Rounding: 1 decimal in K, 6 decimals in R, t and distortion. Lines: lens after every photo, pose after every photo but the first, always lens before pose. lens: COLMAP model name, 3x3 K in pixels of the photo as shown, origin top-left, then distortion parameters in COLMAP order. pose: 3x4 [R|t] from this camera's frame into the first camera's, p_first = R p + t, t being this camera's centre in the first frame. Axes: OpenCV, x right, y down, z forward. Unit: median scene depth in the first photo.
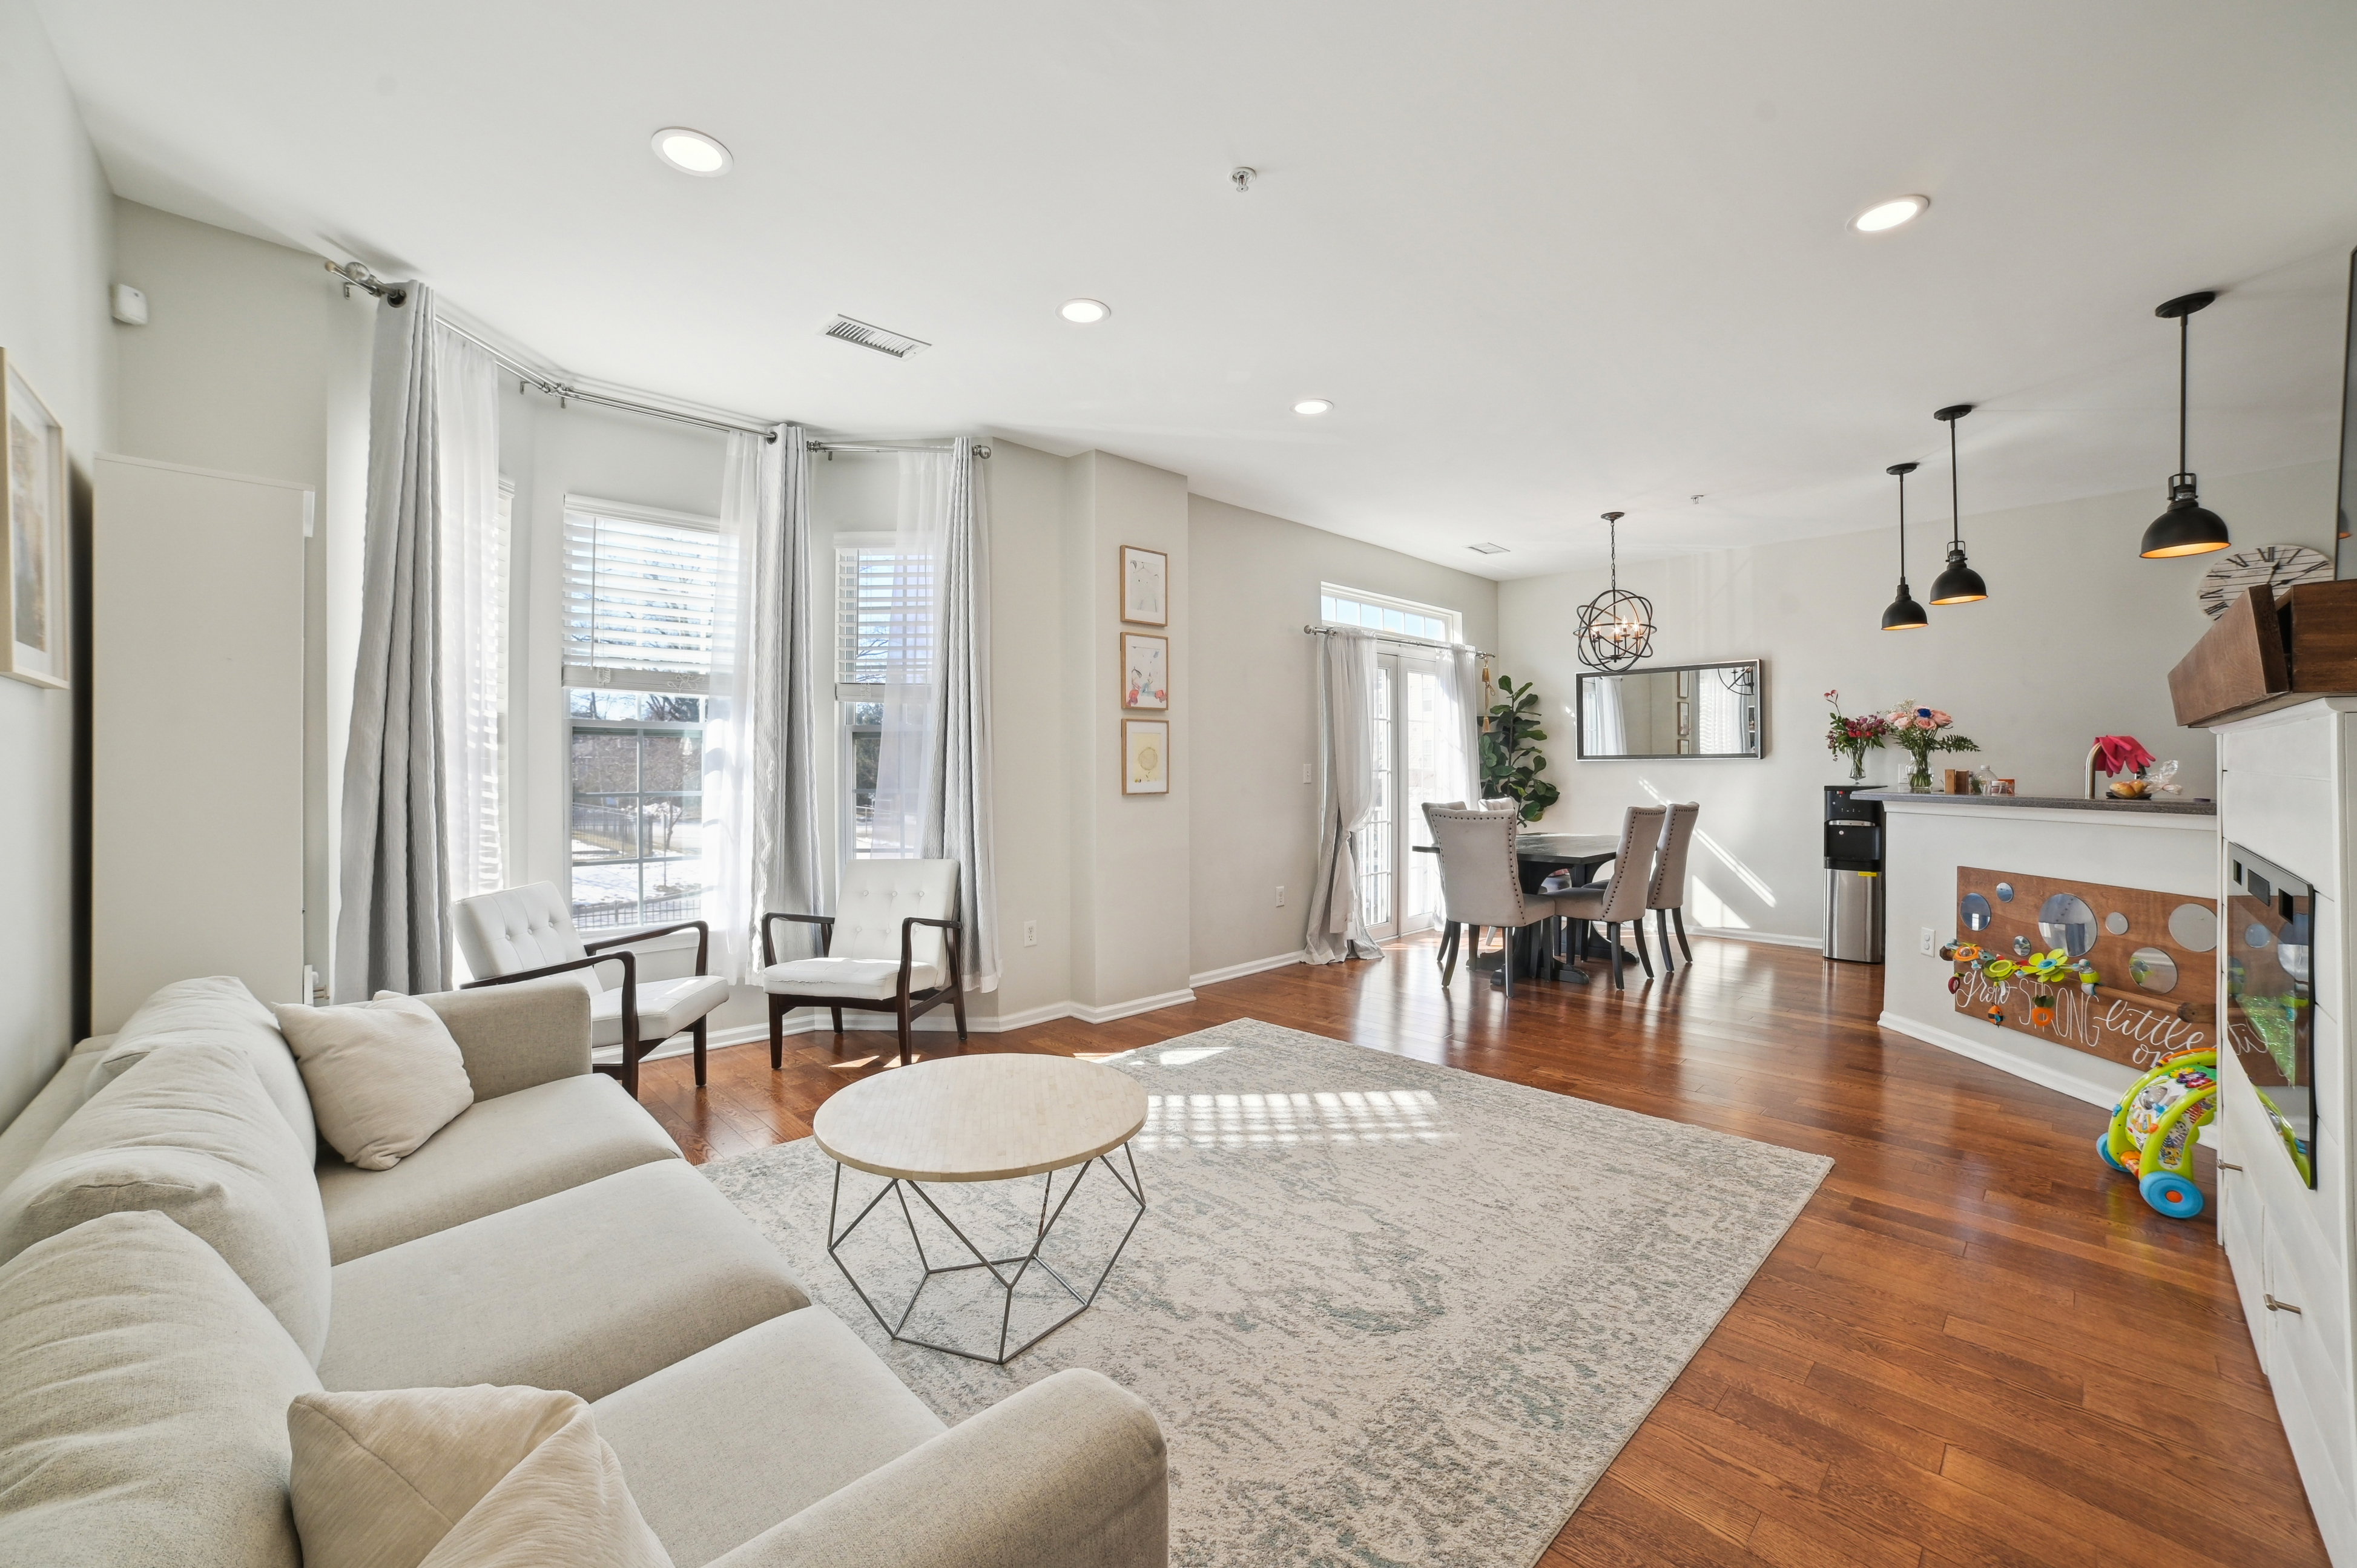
lens RADIAL K [[920.8, 0, 1139.3], [0, 920.8, 766.5], [0, 0, 1]] dist [-0.076973, 0.025970]
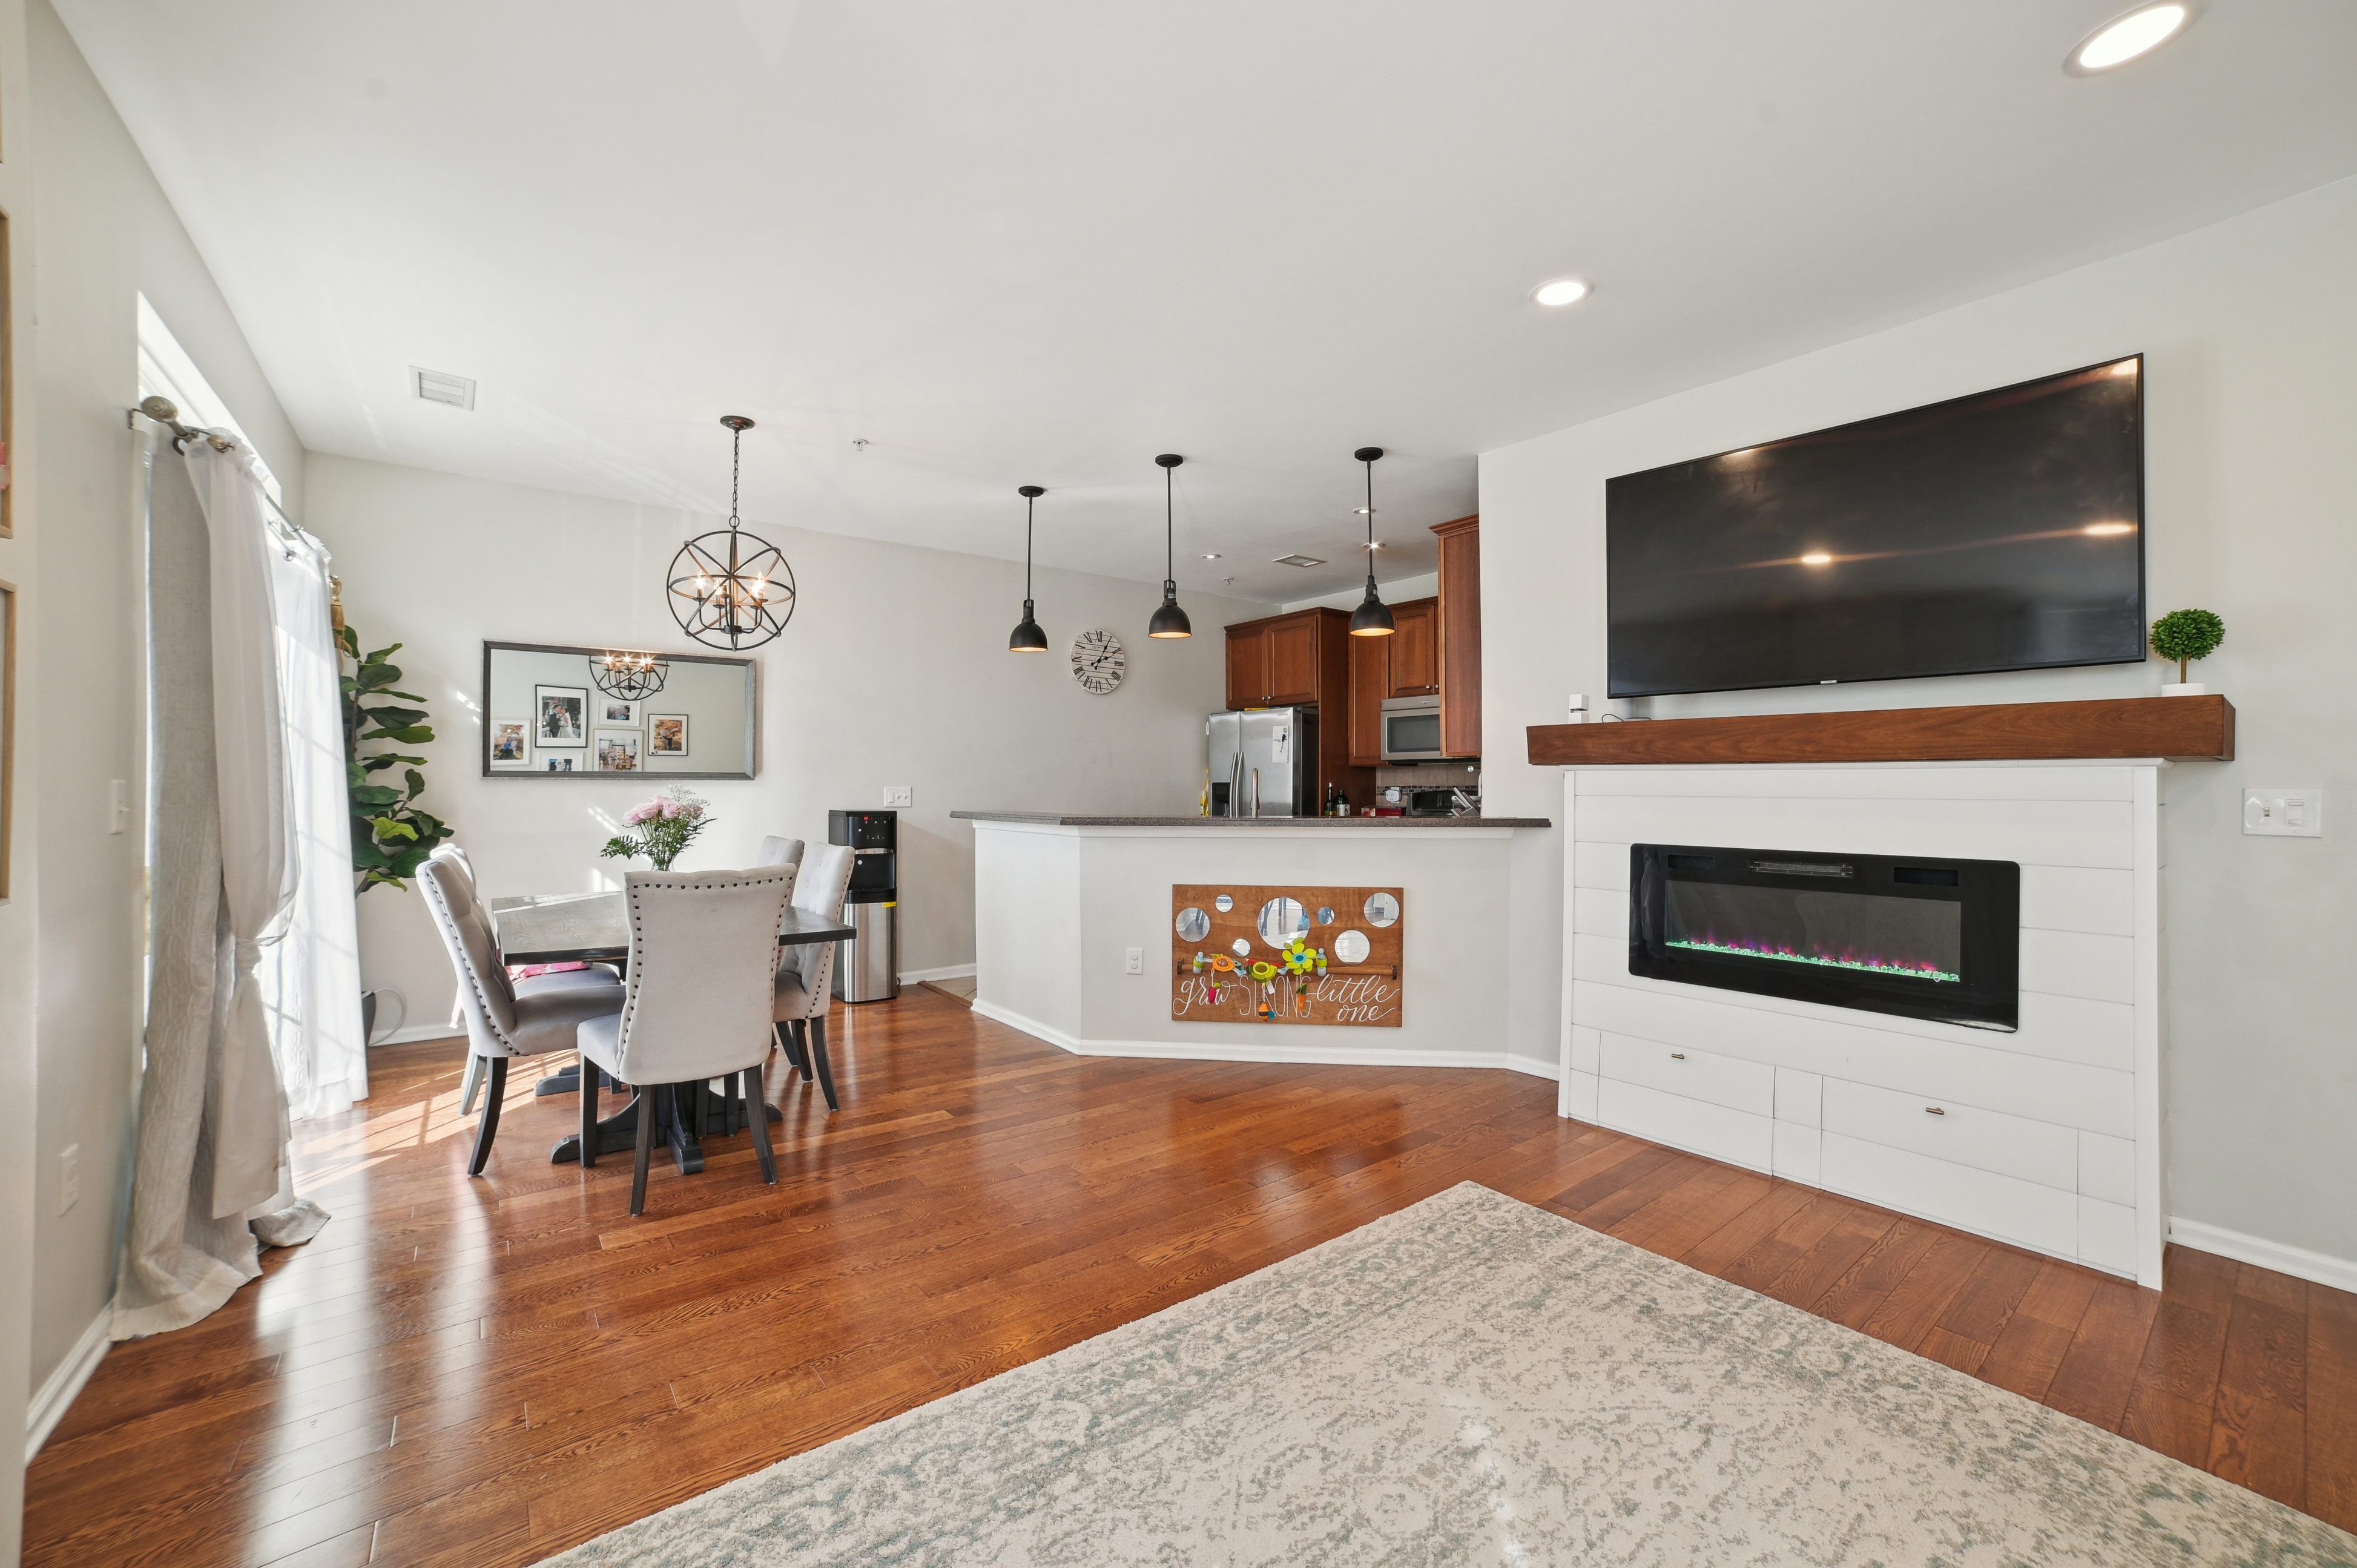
lens RADIAL K [[953.2, 0, 1178.5], [0, 953.2, 784.0], [0, 0, 1]] dist [-0.082185, 0.030314]
pose [[0.079028, 0.008832, 0.996833, -0.219526], [-0.002565, 0.999959, -0.008656, 0.002022], [-0.996869, -0.001873, 0.079047, 0.904822]]
